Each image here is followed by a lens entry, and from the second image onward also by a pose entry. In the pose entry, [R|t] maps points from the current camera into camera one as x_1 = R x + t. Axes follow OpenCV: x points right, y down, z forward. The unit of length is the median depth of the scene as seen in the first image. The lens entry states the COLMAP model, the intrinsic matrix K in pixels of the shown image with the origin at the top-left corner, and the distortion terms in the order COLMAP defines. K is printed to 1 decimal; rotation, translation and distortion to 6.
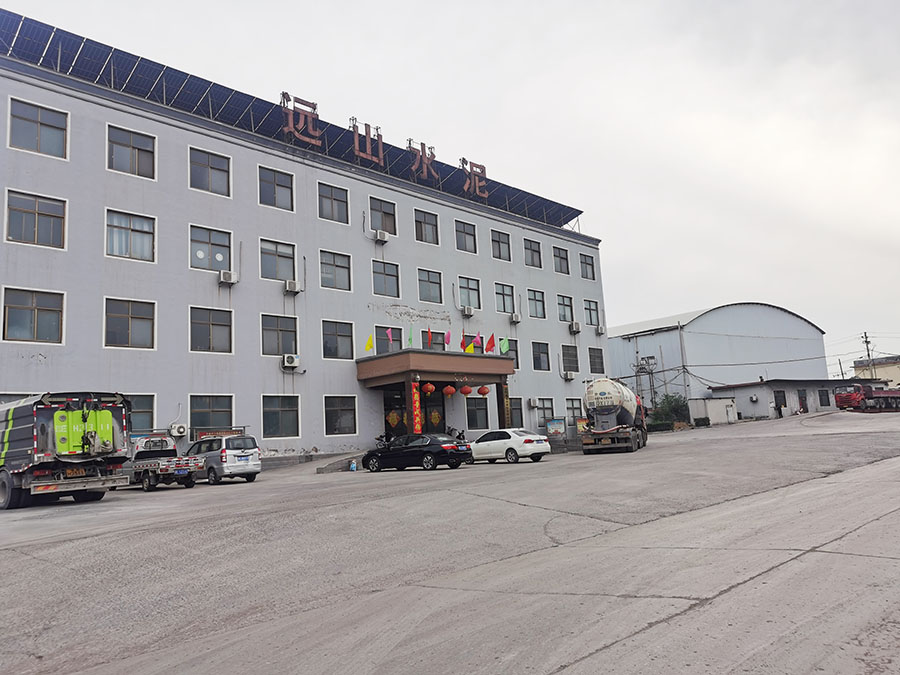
lens RADIAL K [[685.7, 0, 415.7], [0, 685.7, 330.3], [0, 0, 1]] dist [0.038005, -0.000930]
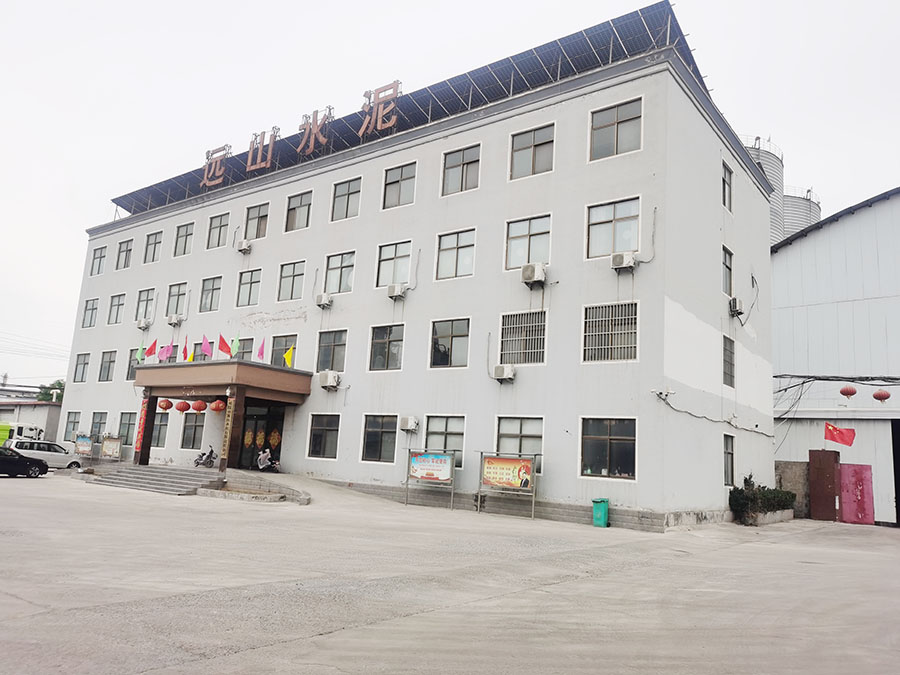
lens RADIAL K [[685.7, 0, 415.7], [0, 685.7, 330.3], [0, 0, 1]] dist [0.038005, -0.000930]
pose [[0.142090, -0.129098, -0.981399, 0.938406], [0.083411, 0.989494, -0.118086, 0.117211], [0.986333, -0.065081, 0.151365, 1.118277]]
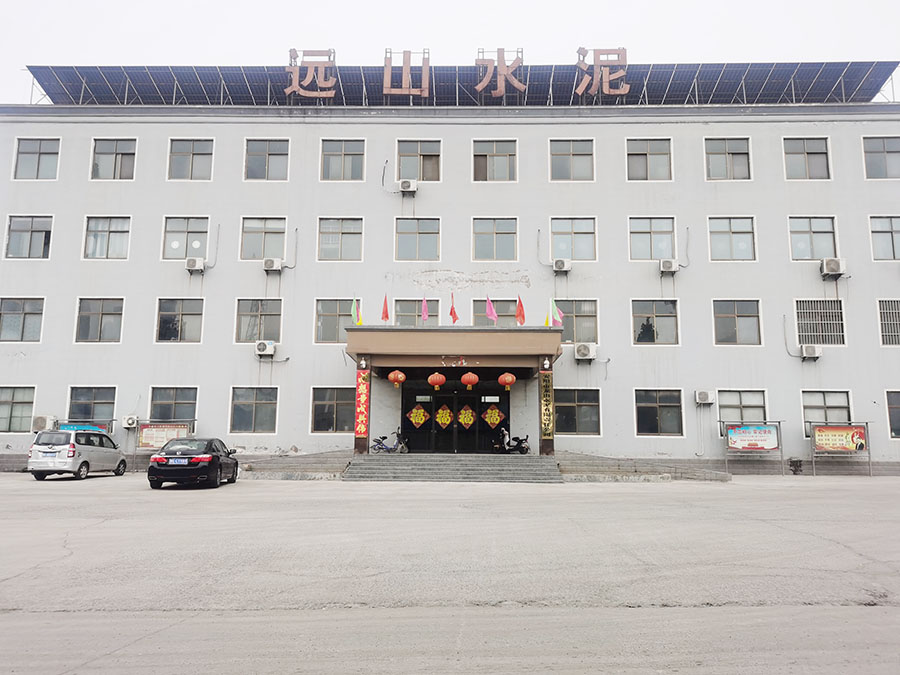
lens RADIAL K [[656.1, 0, 450.0], [0, 656.1, 337.5], [0, 0, 1]] dist [0.038237, -0.002344]
pose [[0.708016, -0.059867, -0.703654, 0.524518], [0.069622, 0.997463, -0.014810, 0.053970], [0.702756, -0.038504, 0.710388, 0.503883]]
